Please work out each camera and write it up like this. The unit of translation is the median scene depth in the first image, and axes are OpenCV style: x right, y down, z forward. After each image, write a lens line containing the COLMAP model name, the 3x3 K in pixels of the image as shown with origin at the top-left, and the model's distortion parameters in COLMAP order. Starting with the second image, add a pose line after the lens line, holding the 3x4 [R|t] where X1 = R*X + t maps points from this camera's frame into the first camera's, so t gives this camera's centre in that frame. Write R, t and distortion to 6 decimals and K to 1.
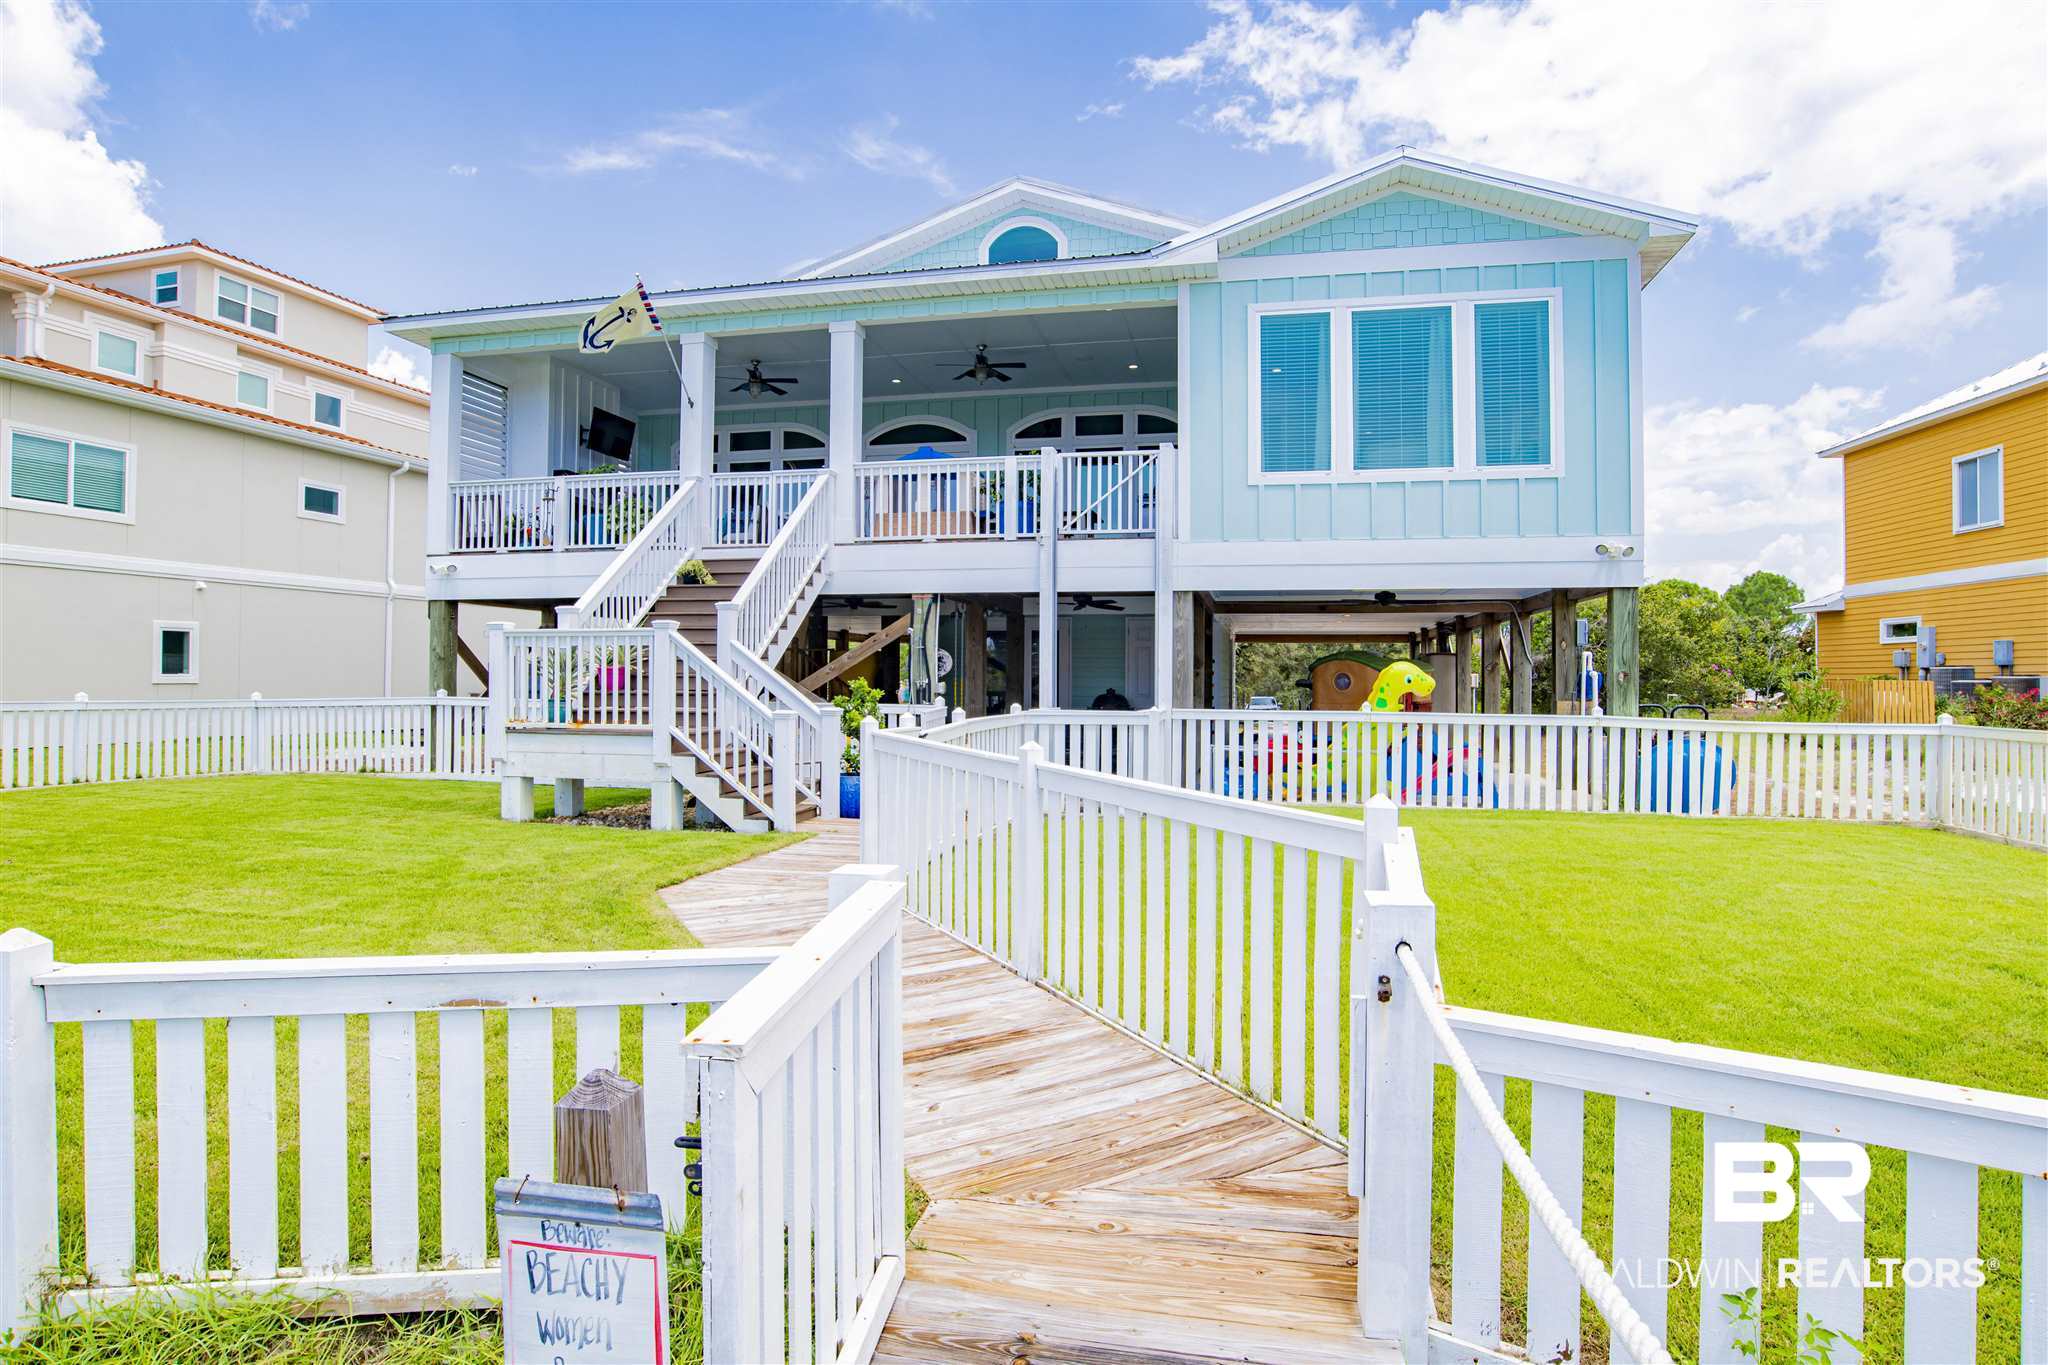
lens RADIAL K [[1072.6, 0, 1019.2], [0, 1072.6, 682.2], [0, 0, 1]] dist [-0.043042, 0.008989]
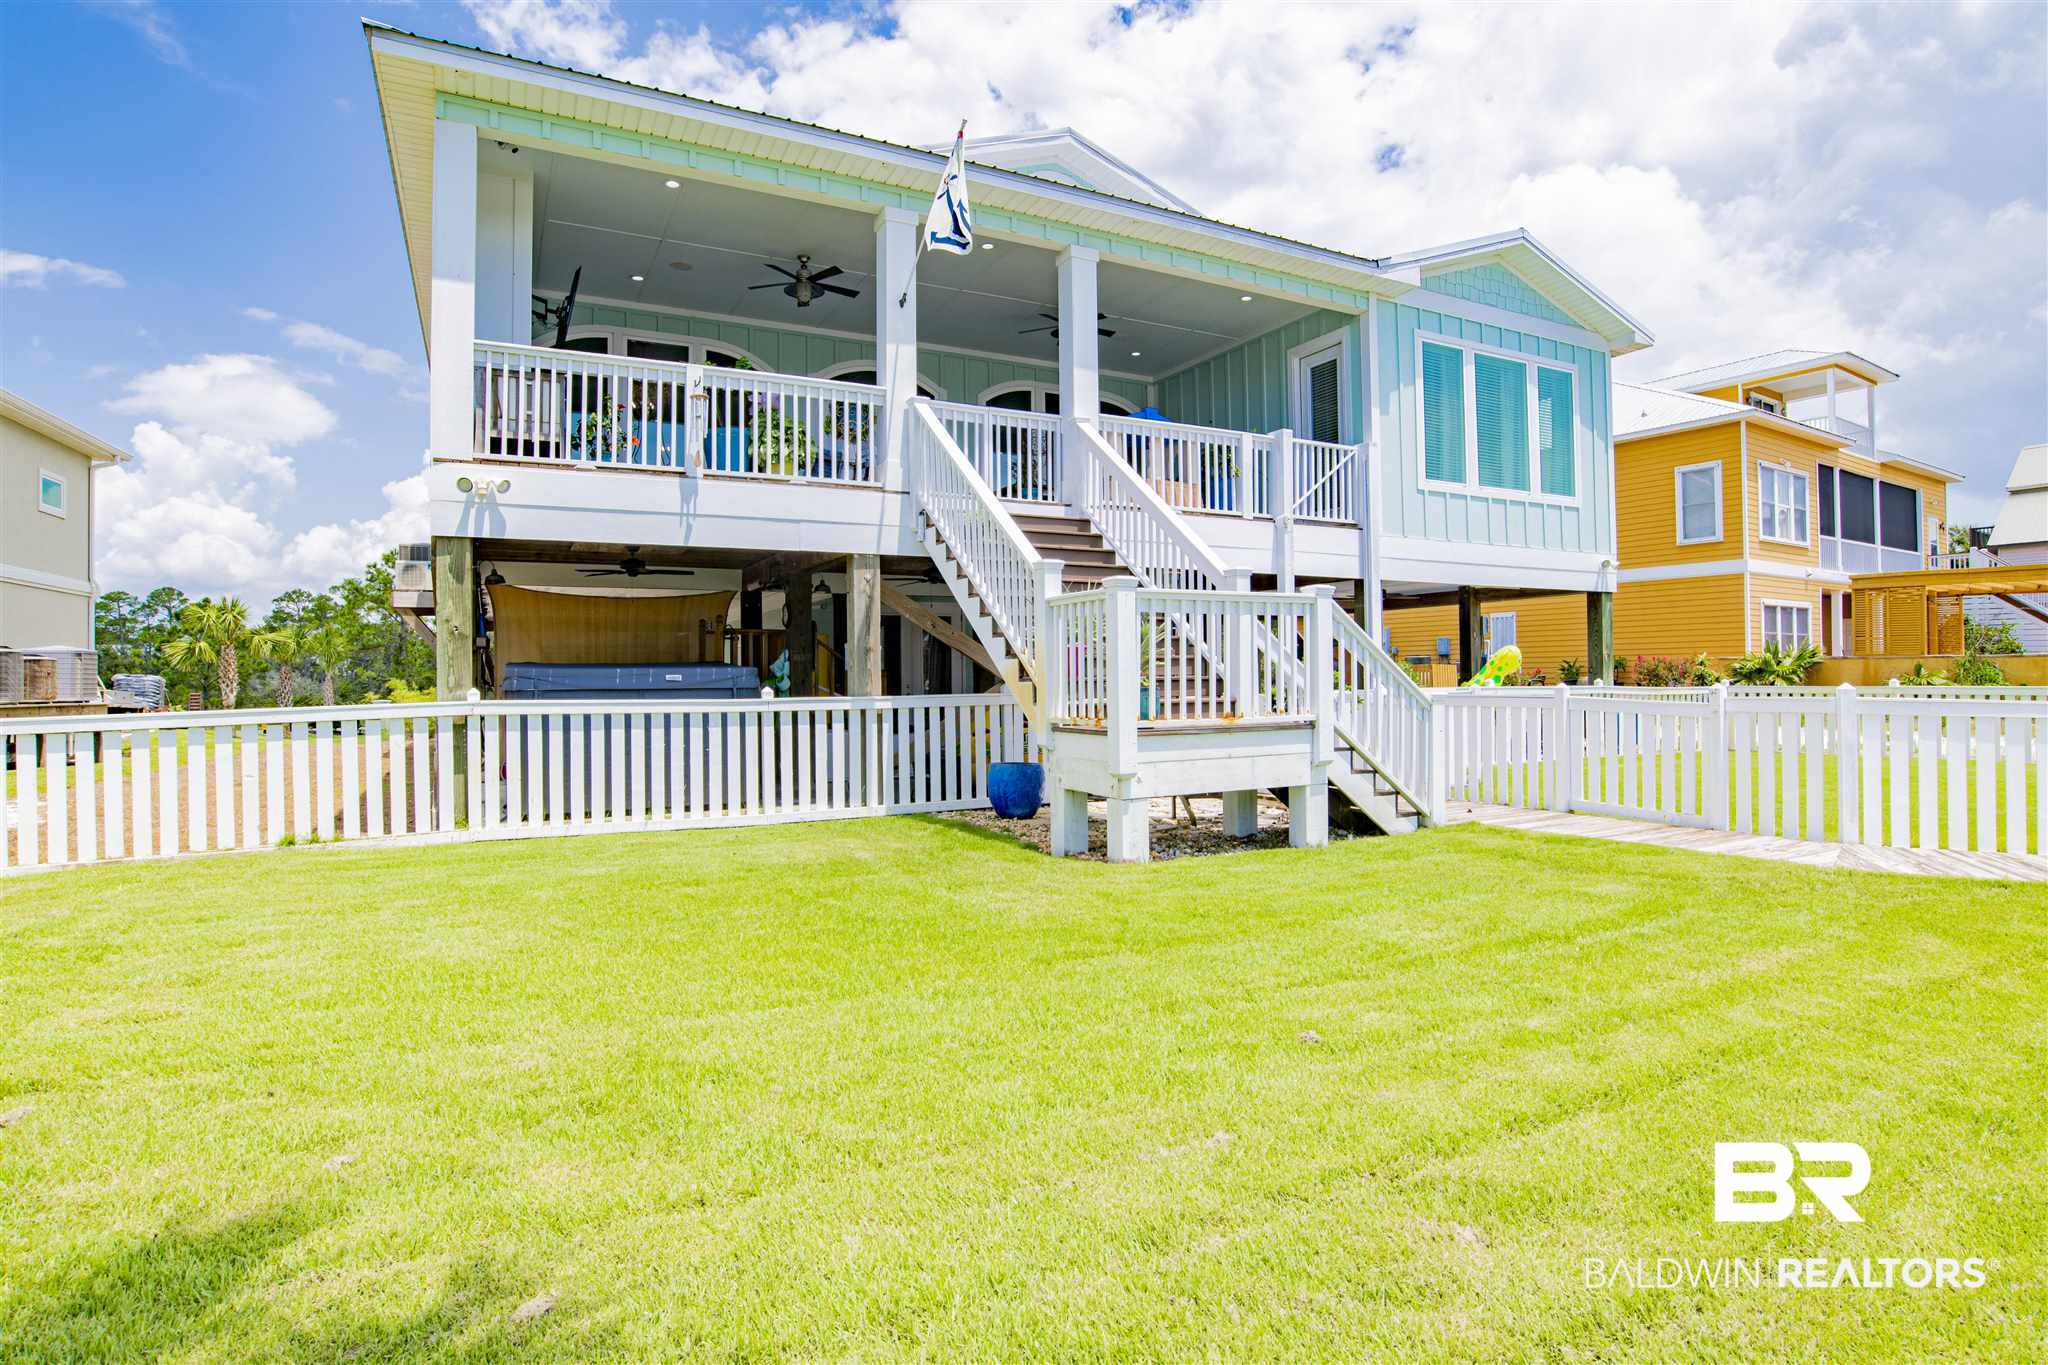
lens RADIAL K [[1066.3, 0, 1018.3], [0, 1066.3, 671.5], [0, 0, 1]] dist [-0.056937, 0.015406]
pose [[0.787404, -0.004164, 0.616423, -0.788279], [0.005258, 0.999986, 0.000038, 0.003895], [-0.616415, 0.003211, 0.787415, 0.384302]]
